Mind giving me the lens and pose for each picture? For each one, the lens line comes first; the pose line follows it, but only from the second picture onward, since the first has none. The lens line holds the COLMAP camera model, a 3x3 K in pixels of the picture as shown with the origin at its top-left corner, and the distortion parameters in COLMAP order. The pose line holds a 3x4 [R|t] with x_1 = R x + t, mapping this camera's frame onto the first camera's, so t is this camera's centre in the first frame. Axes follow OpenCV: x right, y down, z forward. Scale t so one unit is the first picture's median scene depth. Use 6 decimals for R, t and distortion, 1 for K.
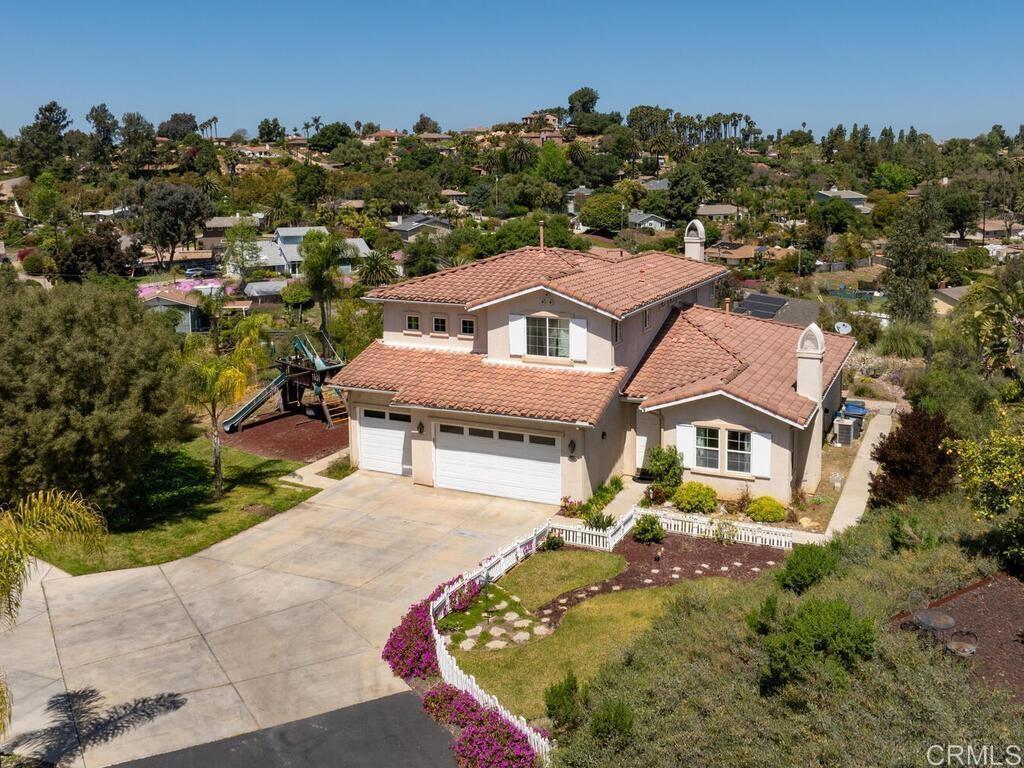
lens RADIAL K [[910.2, 0, 545.2], [0, 910.2, 274.2], [0, 0, 1]] dist [-0.025971, -0.029947]
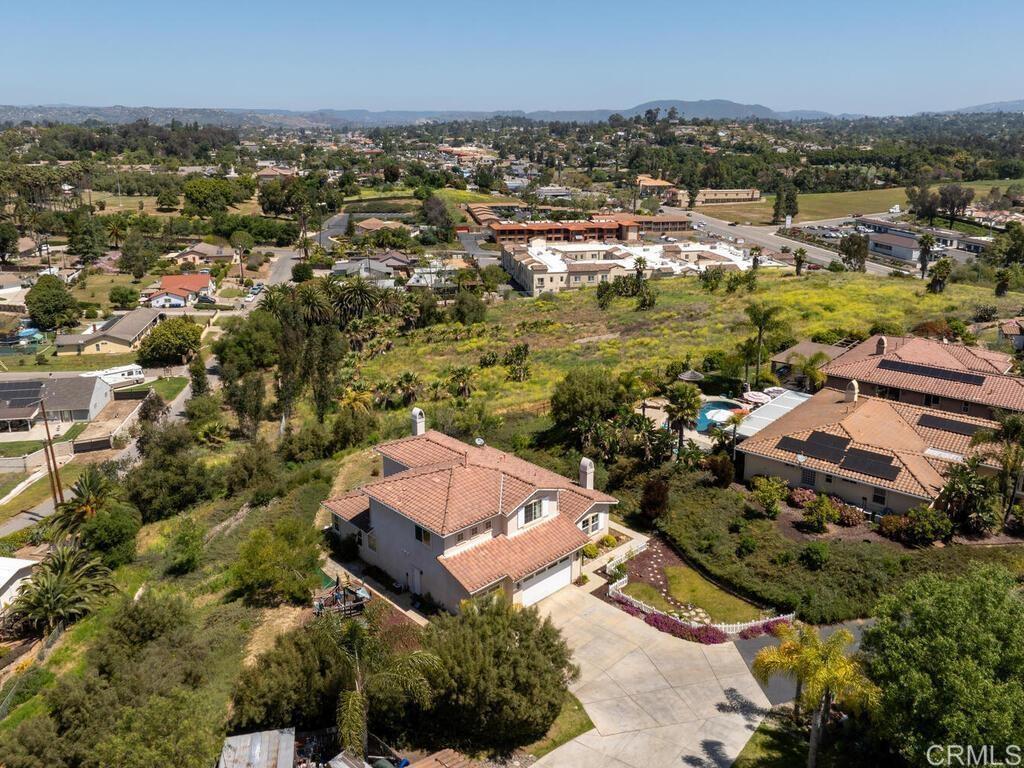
lens RADIAL K [[810.0, 0, 515.8], [0, 810.0, 327.7], [0, 0, 1]] dist [-0.026118, -0.029066]
pose [[0.374271, -0.215117, 0.902023, -1.478689], [0.097720, 0.976454, 0.192322, -0.648409], [-0.922156, 0.016165, 0.386480, 0.349252]]
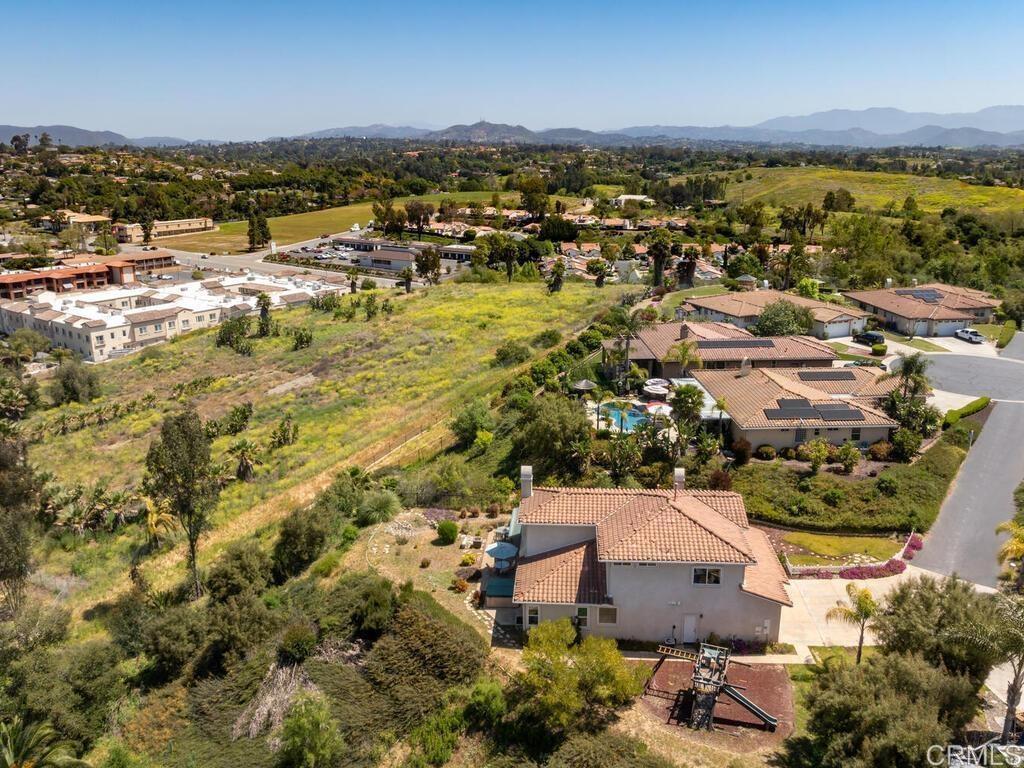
lens RADIAL K [[806.0, 0, 519.7], [0, 806.0, 380.4], [0, 0, 1]] dist [-0.036764, -0.010149]
pose [[-0.357402, -0.246330, 0.900880, -1.341837], [0.105764, 0.947711, 0.301094, -0.809171], [-0.927943, 0.202893, -0.312661, 1.912108]]
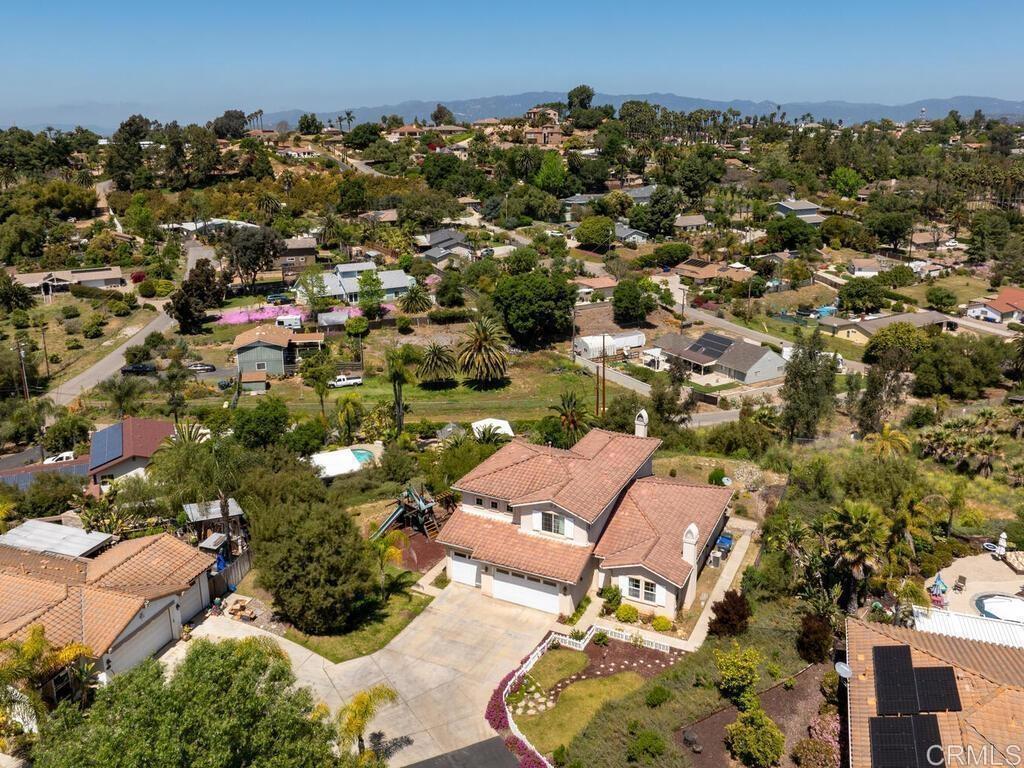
lens RADIAL K [[810.0, 0, 514.4], [0, 810.0, 324.1], [0, 0, 1]] dist [-0.026118, -0.029066]
pose [[0.999286, 0.010998, -0.036150, -0.021124], [-0.006323, 0.991887, 0.126965, -0.549414], [0.037253, -0.126646, 0.991248, -0.612354]]
